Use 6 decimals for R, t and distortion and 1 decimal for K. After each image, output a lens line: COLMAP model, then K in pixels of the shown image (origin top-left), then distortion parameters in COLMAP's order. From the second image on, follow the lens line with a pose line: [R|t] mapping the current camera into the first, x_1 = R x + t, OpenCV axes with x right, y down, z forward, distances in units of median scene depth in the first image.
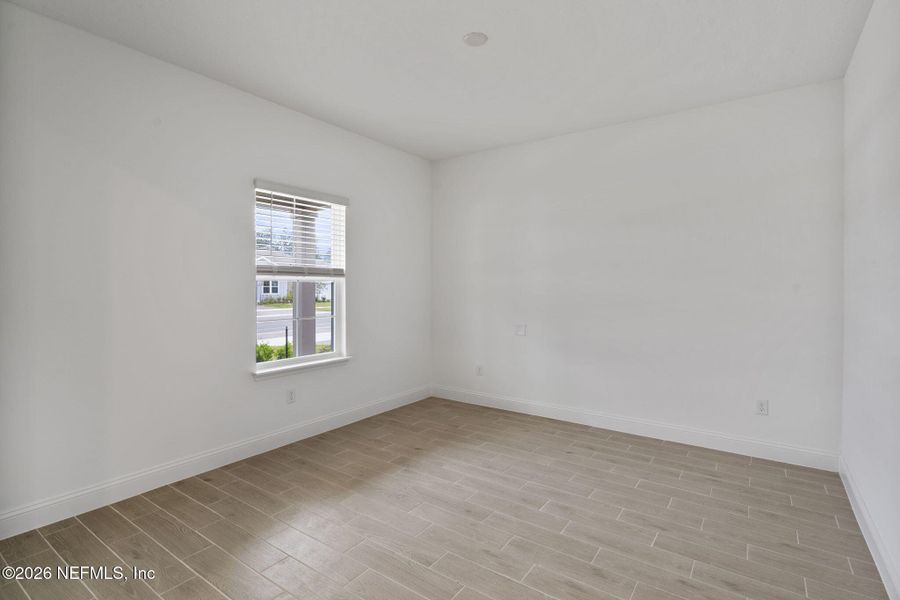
lens RADIAL K [[437.1, 0, 454.6], [0, 437.1, 296.6], [0, 0, 1]] dist [0.000680, -0.000674]
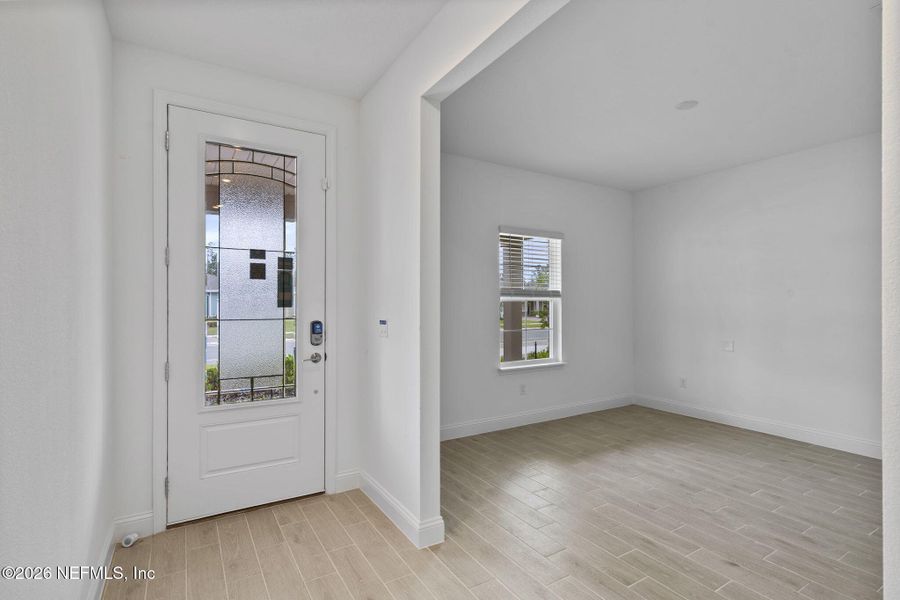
lens RADIAL K [[437.1, 0, 449.3], [0, 437.1, 308.8], [0, 0, 1]] dist [0.000680, -0.000674]
pose [[0.917501, -0.001492, -0.397731, -0.061247], [-0.004721, 0.999882, -0.014642, 0.008806], [0.397706, 0.015312, 0.917385, -0.308683]]
